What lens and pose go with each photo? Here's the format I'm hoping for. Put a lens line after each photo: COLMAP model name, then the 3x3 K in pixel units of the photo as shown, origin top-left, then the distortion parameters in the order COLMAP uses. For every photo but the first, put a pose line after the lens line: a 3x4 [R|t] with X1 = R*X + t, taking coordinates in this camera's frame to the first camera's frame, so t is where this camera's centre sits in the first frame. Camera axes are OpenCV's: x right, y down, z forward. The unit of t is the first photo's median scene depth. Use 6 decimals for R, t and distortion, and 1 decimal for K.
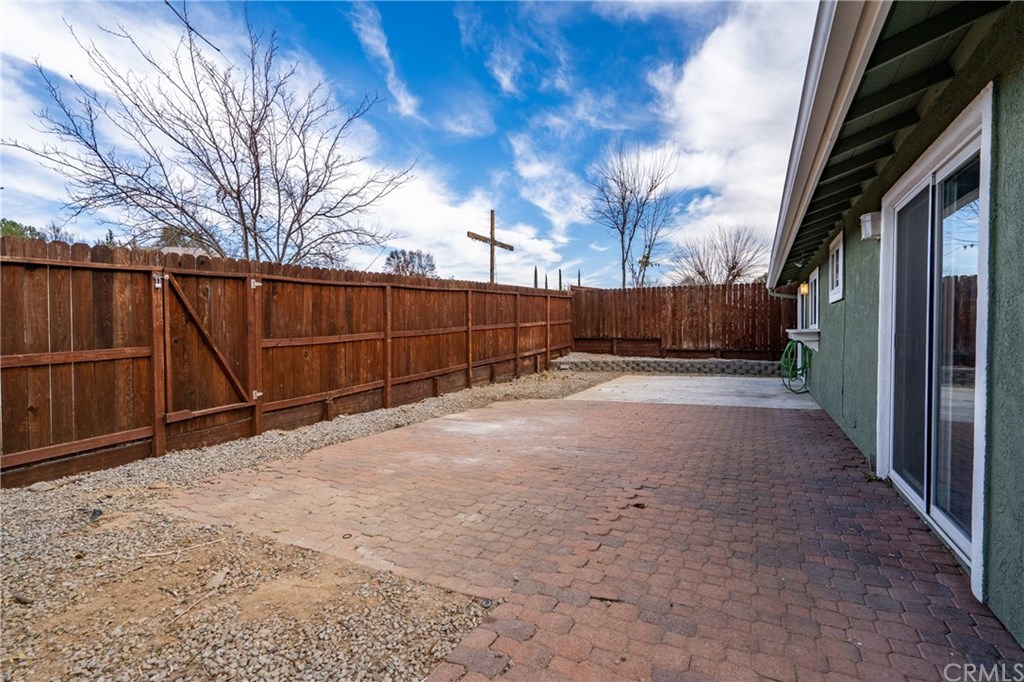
lens RADIAL K [[495.9, 0, 517.4], [0, 495.9, 339.7], [0, 0, 1]] dist [-0.001590, 0.000336]
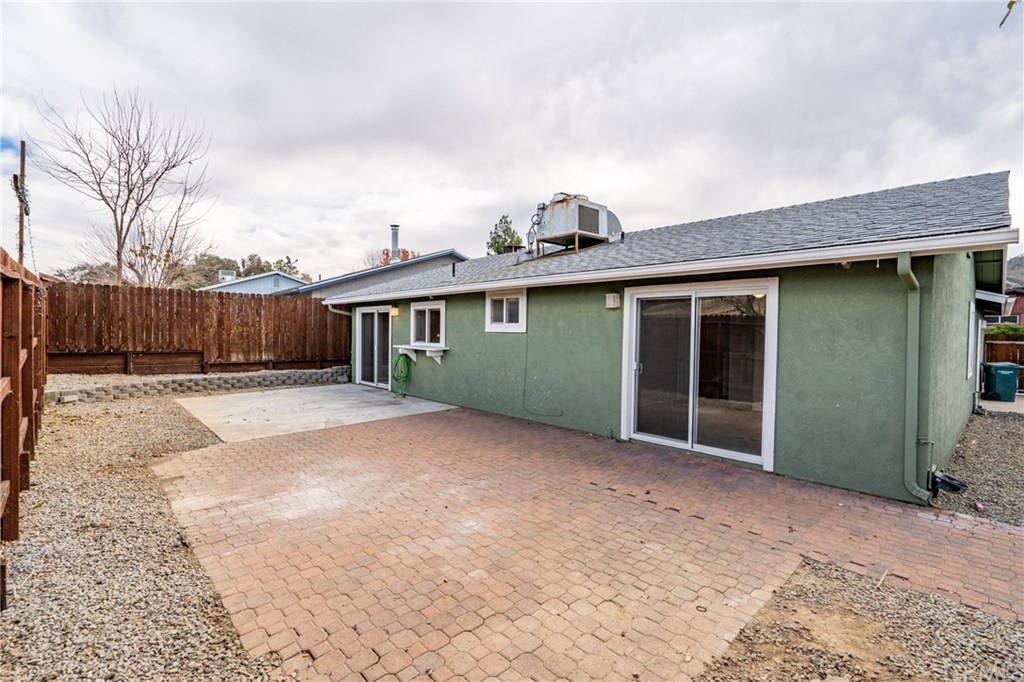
lens RADIAL K [[465.5, 0, 514.5], [0, 465.5, 340.0], [0, 0, 1]] dist [-0.002784, -0.000033]
pose [[0.336250, -0.009589, 0.941724, -0.541363], [-0.000493, 0.999946, 0.010357, -0.057447], [-0.941773, -0.003947, 0.336227, 0.426798]]
